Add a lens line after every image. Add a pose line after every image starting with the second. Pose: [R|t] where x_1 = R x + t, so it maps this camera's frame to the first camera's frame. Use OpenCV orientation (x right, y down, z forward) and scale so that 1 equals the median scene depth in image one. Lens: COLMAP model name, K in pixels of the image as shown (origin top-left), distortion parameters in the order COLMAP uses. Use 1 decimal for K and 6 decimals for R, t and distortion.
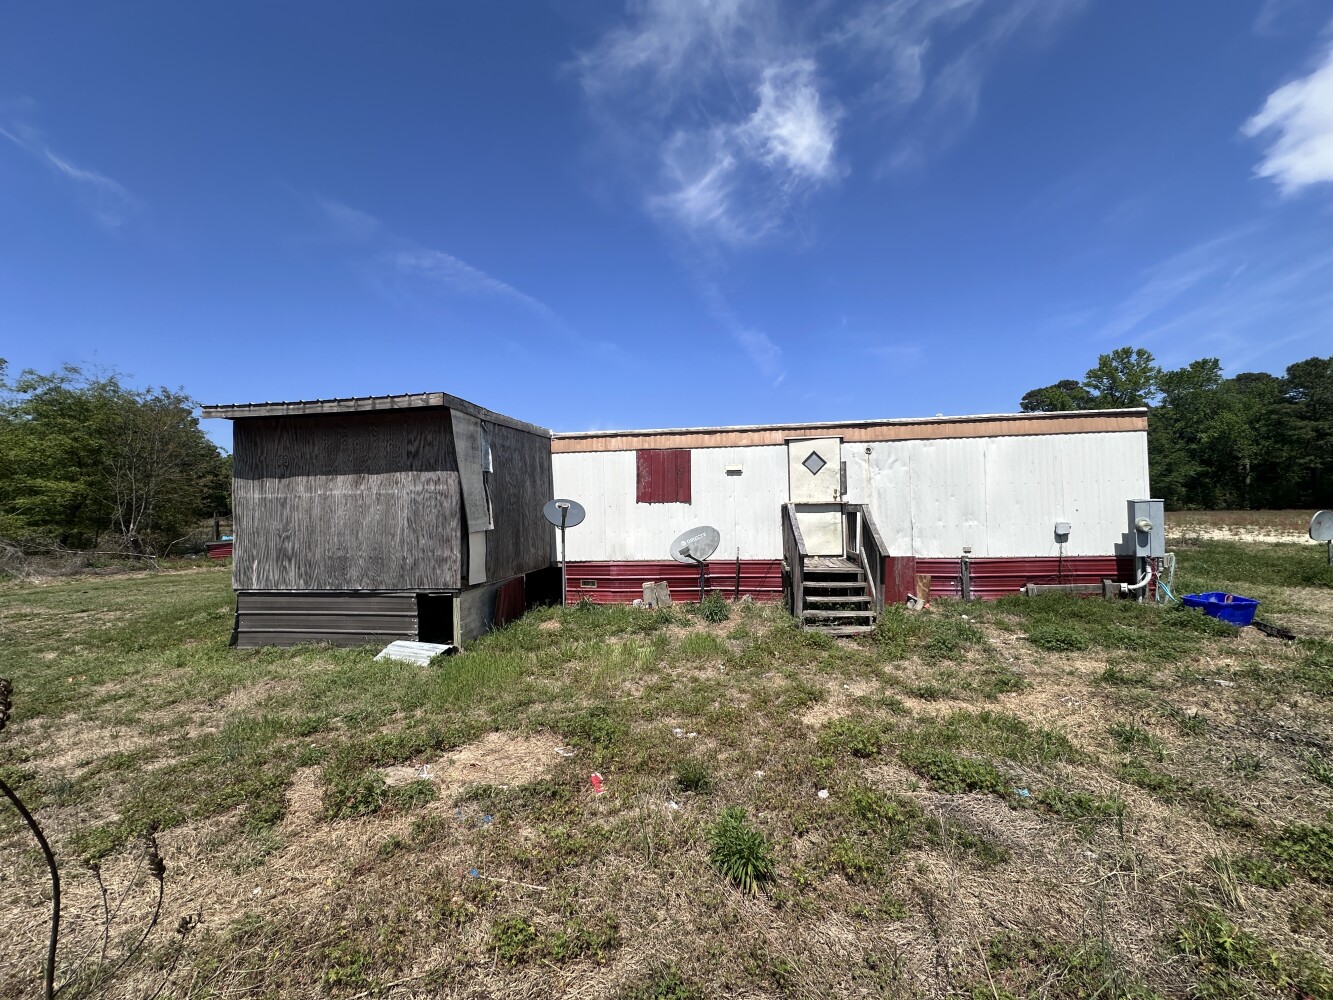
lens RADIAL K [[536.6, 0, 667.6], [0, 536.6, 494.9], [0, 0, 1]] dist [-0.004352, 0.000727]
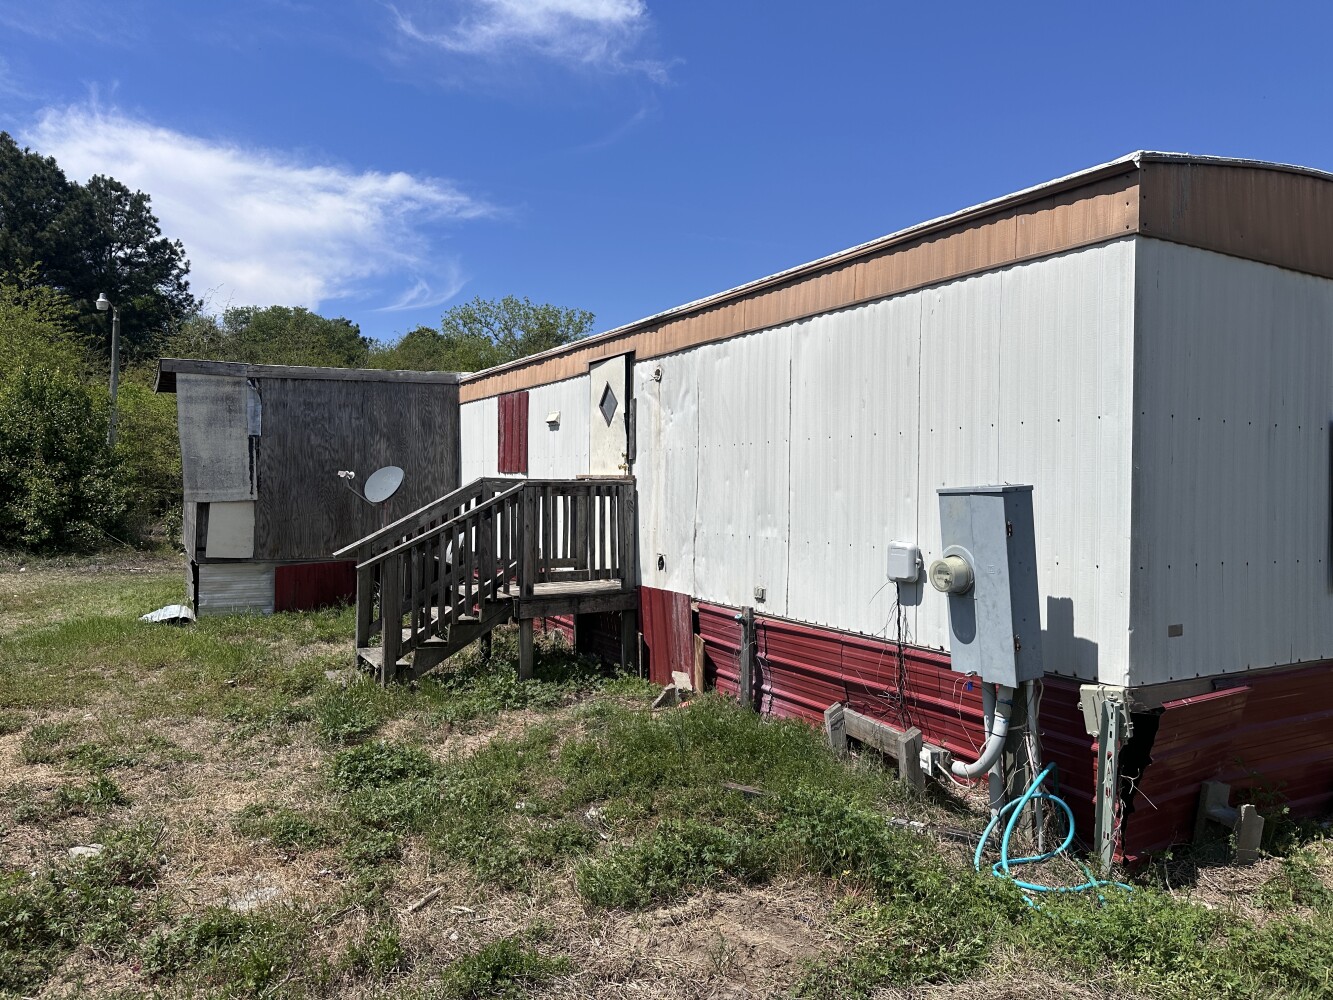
lens RADIAL K [[933.9, 0, 674.9], [0, 933.9, 502.3], [0, 0, 1]] dist [0.043626, -0.056736]
pose [[0.603349, 0.039451, -0.796501, 1.091516], [-0.004427, 0.998926, 0.046124, -0.004577], [0.797465, -0.024303, 0.602876, 0.495266]]
